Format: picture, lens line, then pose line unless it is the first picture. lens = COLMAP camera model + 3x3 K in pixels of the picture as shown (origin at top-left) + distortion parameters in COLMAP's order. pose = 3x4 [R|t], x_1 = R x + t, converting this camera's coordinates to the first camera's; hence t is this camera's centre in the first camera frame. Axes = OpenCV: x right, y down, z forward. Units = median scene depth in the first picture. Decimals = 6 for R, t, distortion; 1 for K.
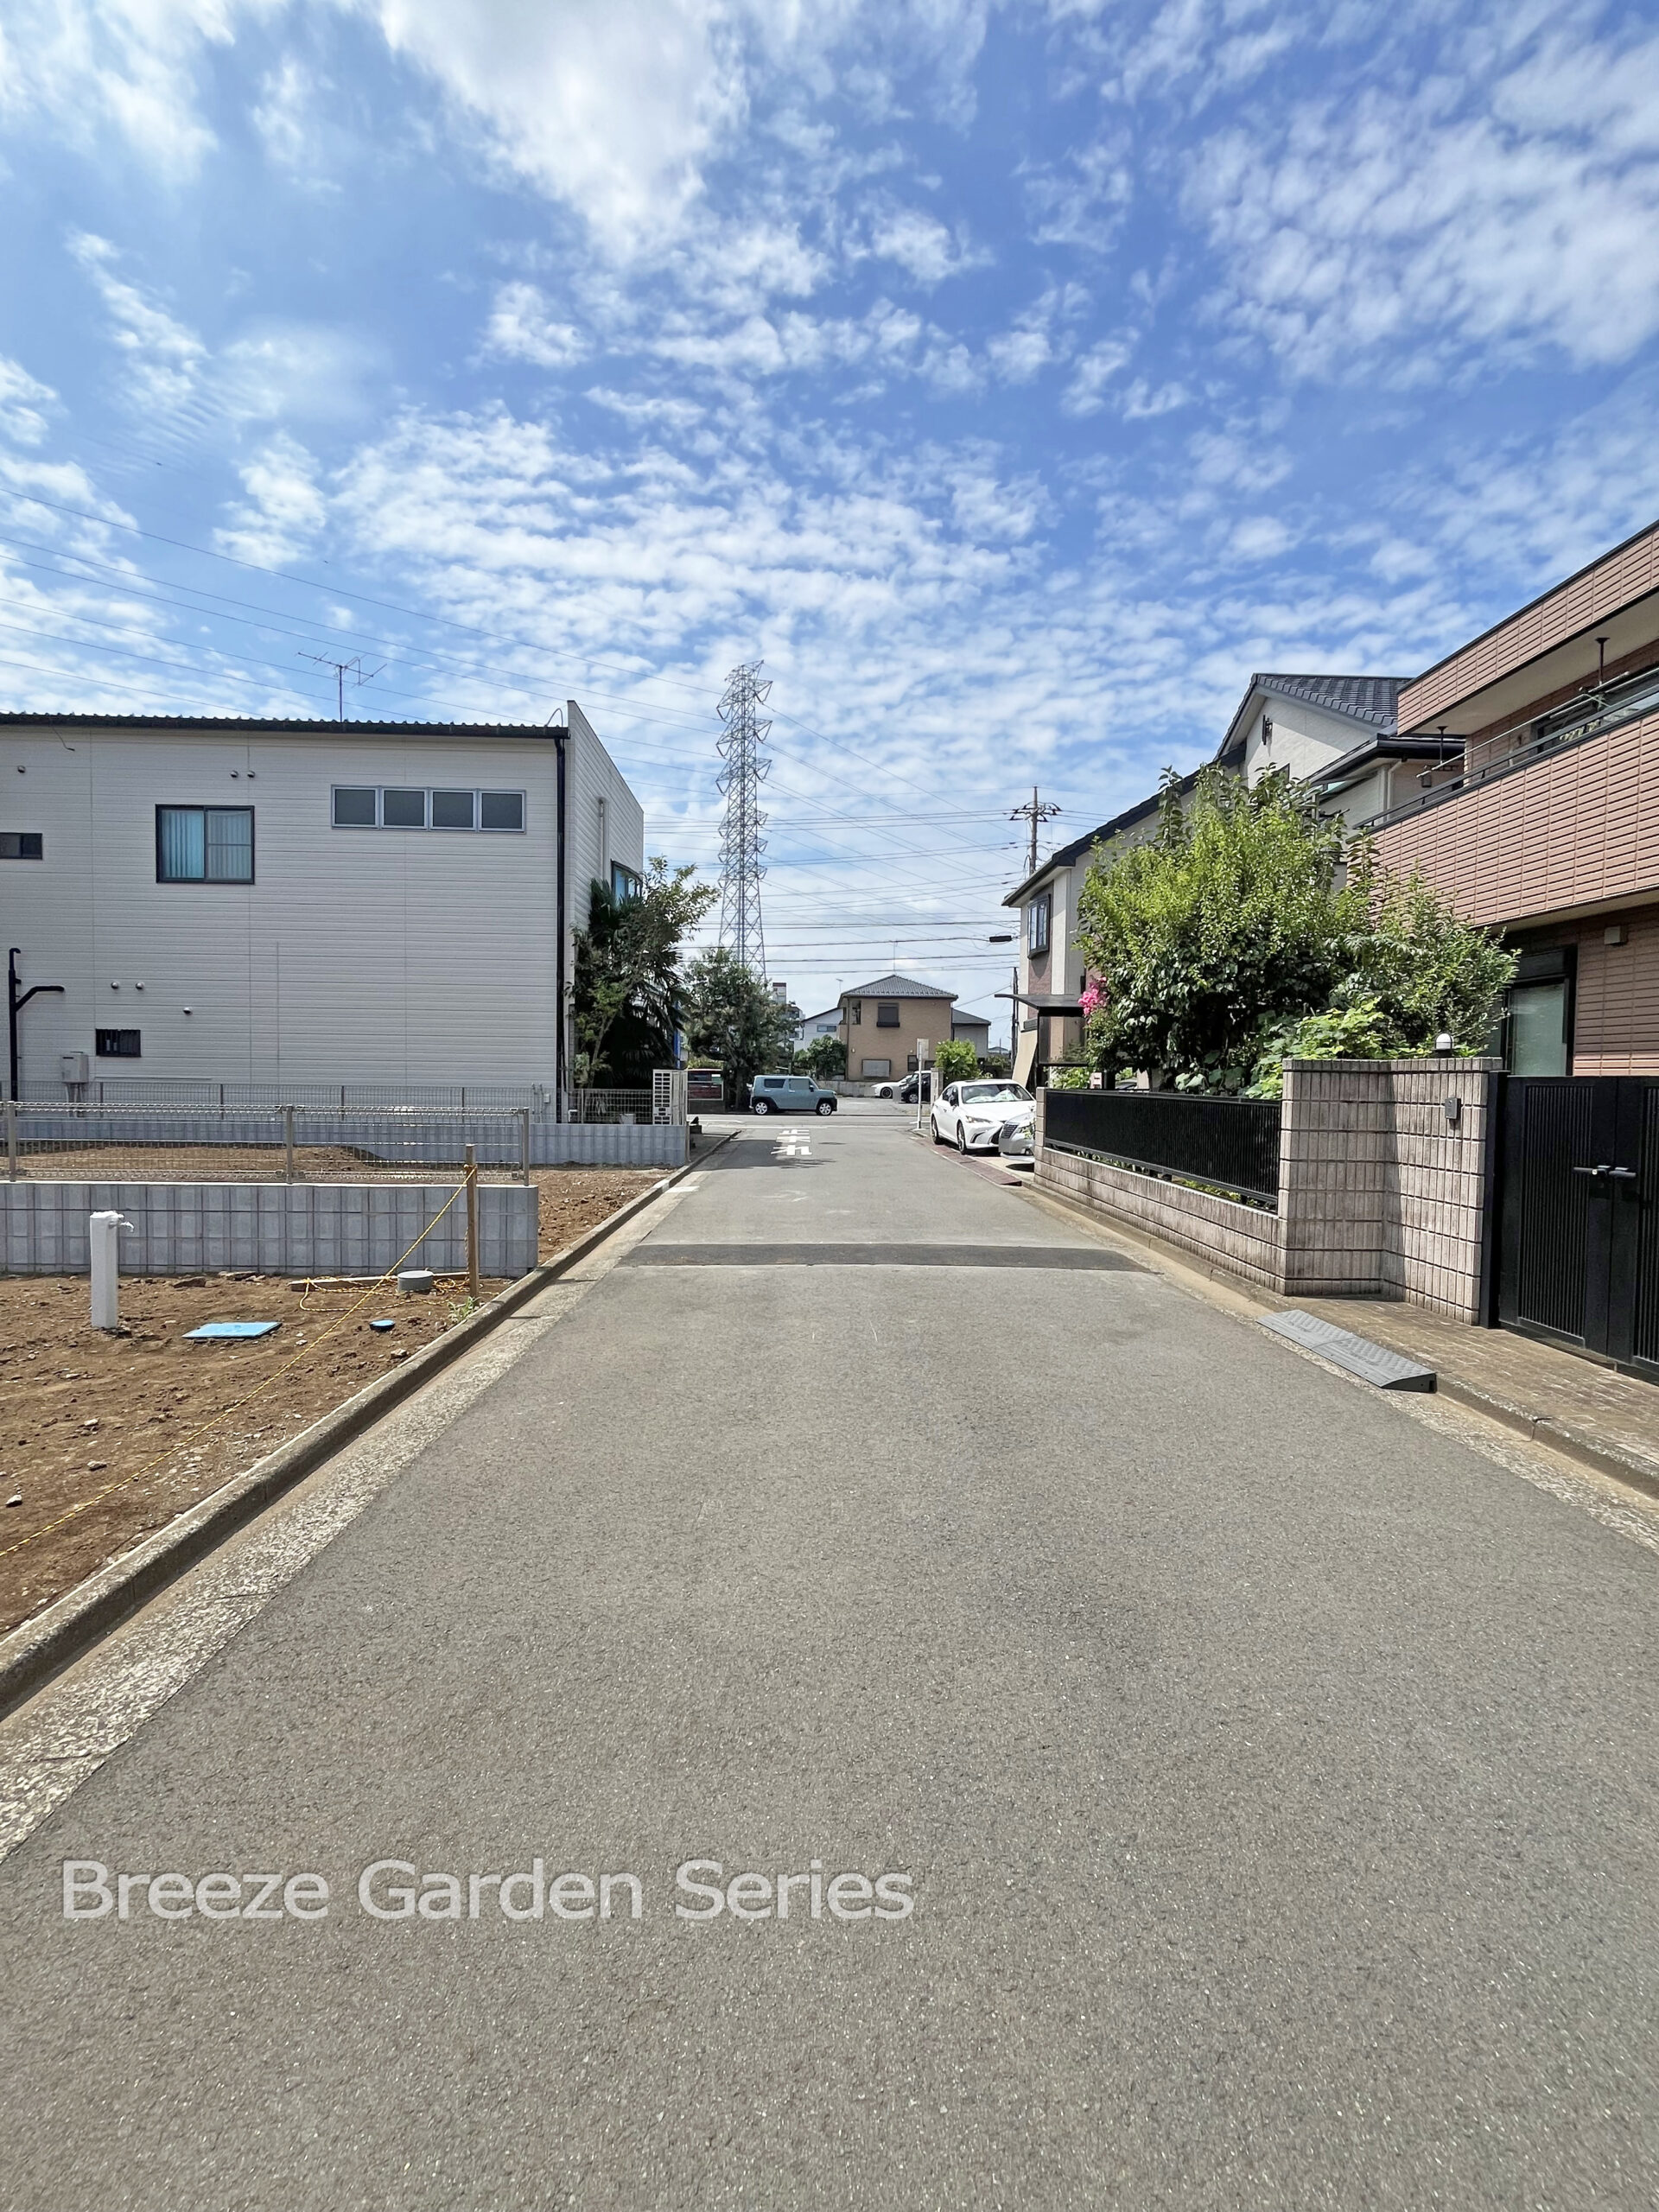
lens RADIAL K [[888.7, 0, 833.2], [0, 888.7, 1110.1], [0, 0, 1]] dist [-0.001841, -0.000410]
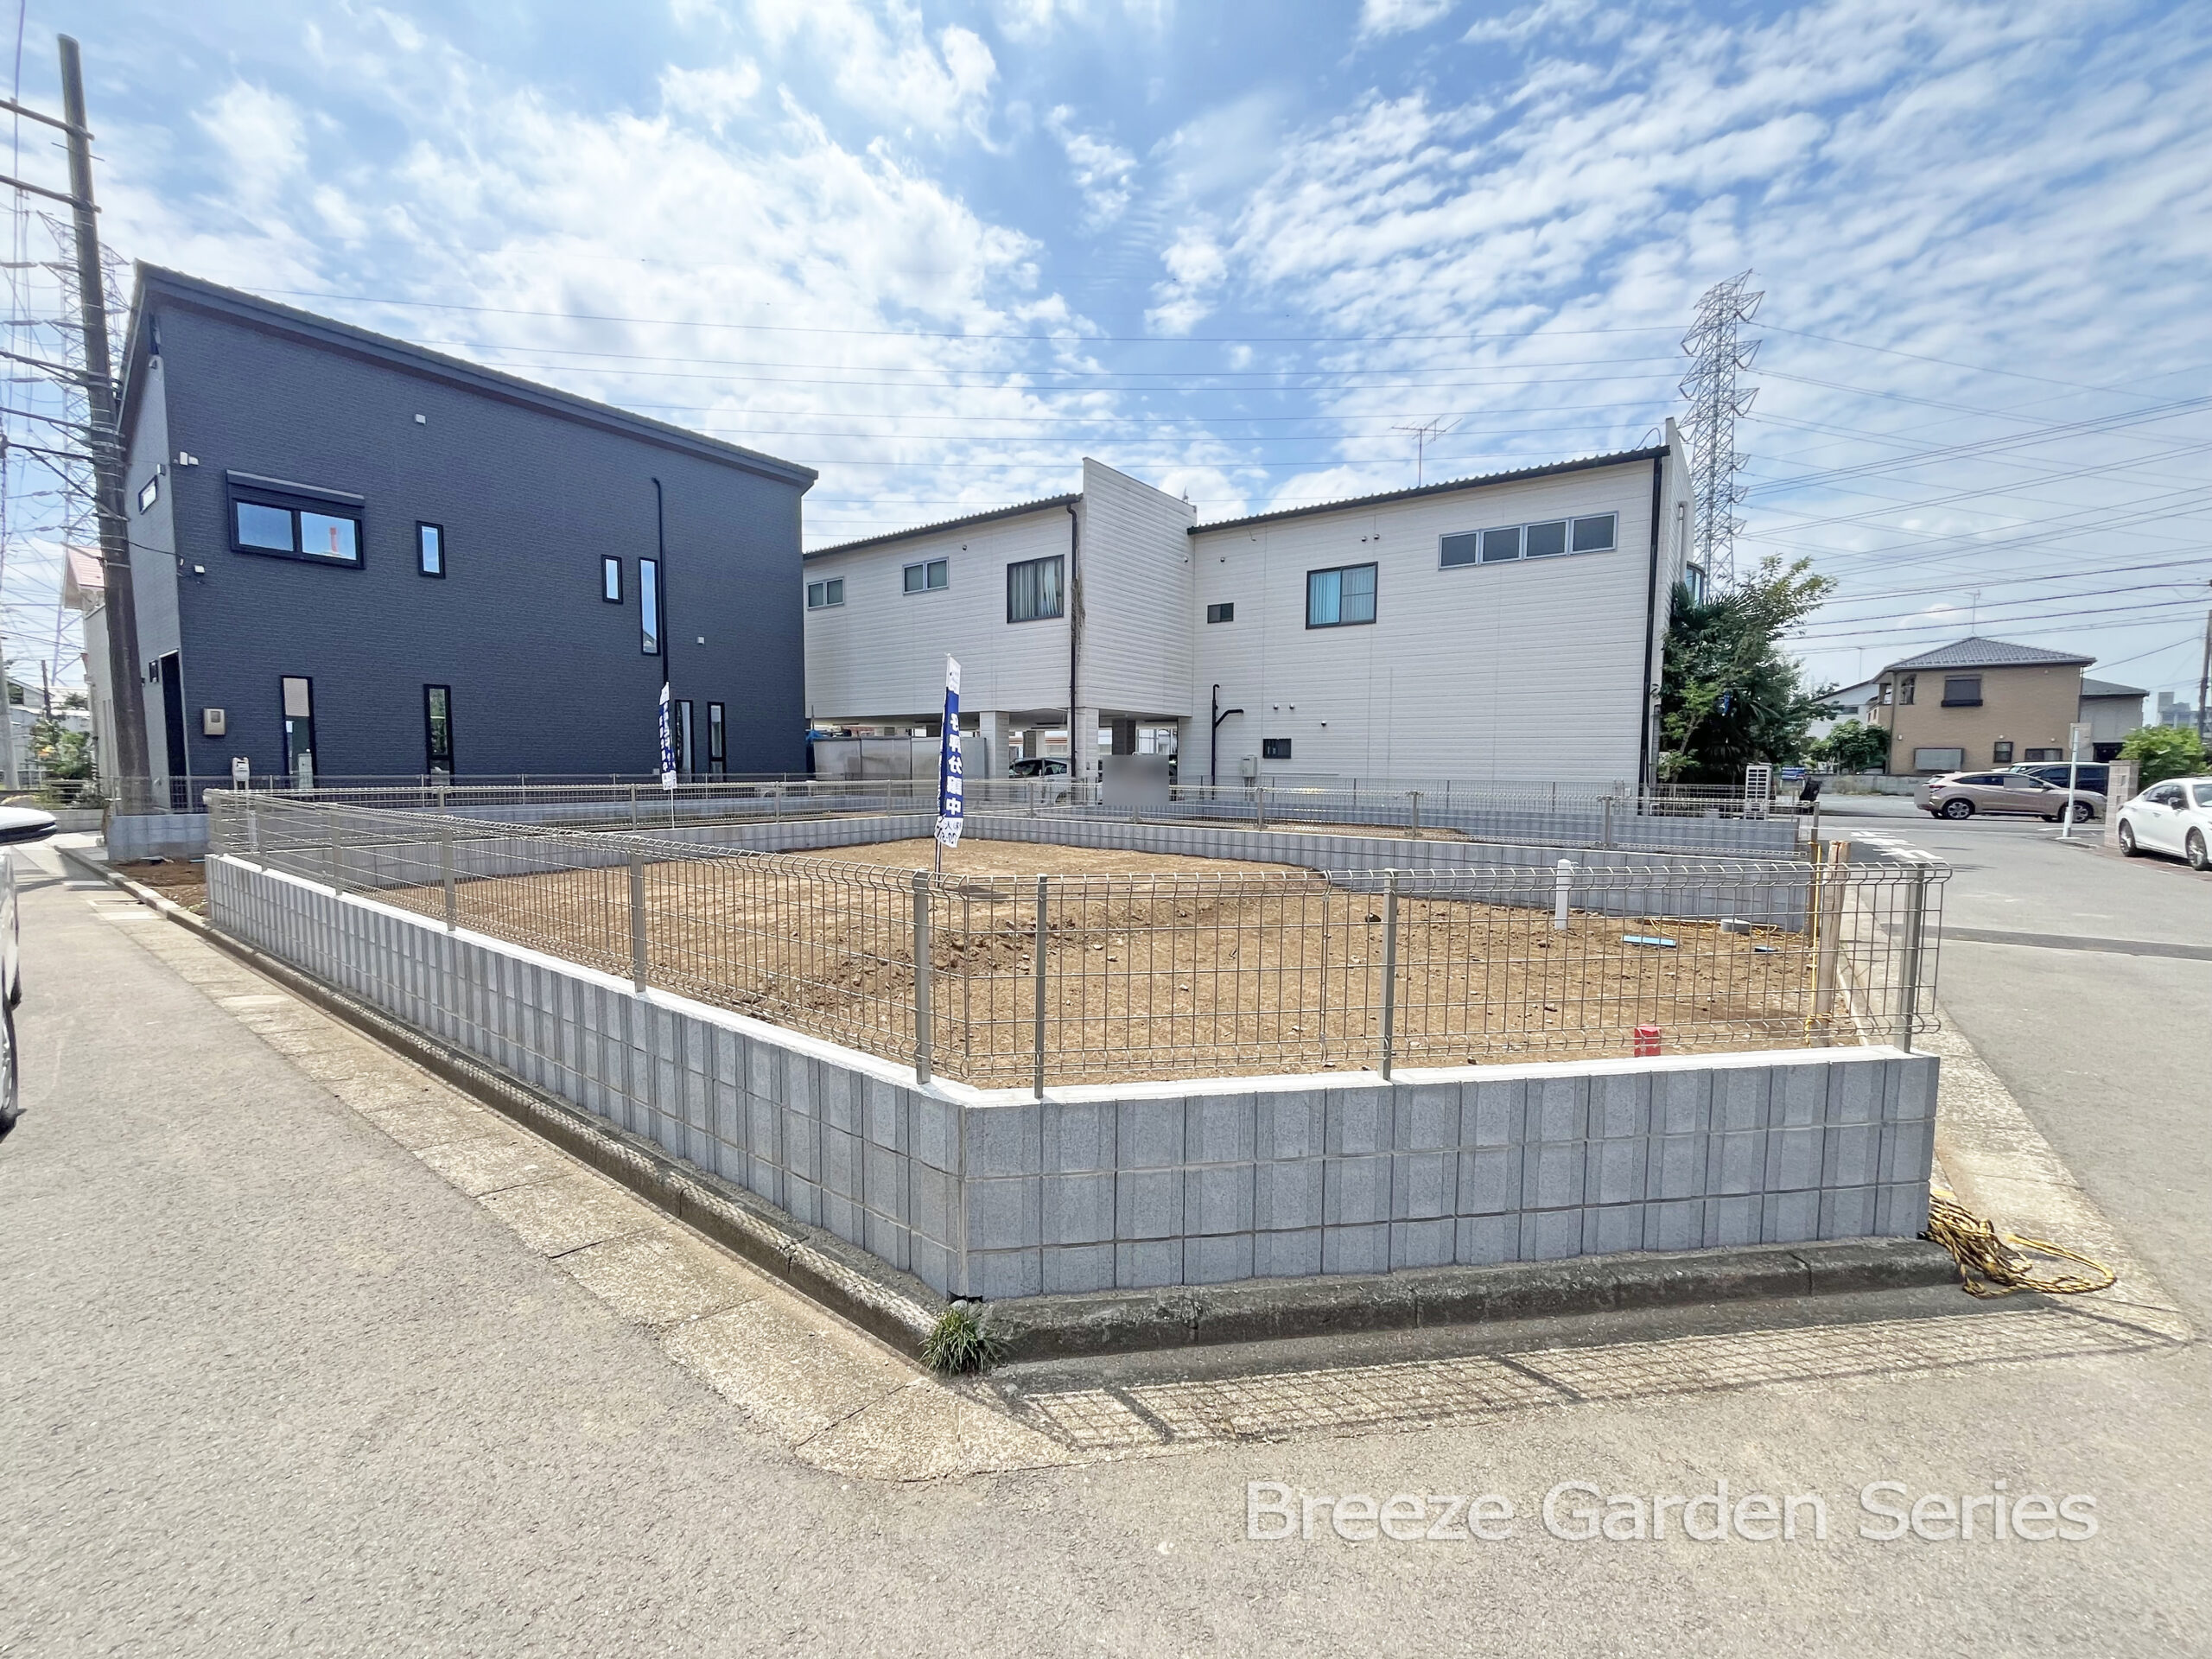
lens RADIAL K [[888.7, 0, 1107.4], [0, 888.7, 828.3], [0, 0, 1]] dist [-0.001841, -0.000410]
pose [[0.783372, 0.038762, -0.620344, -0.380635], [-0.020943, 0.999133, 0.035985, 0.011591], [0.621201, -0.015198, 0.783504, -0.659520]]
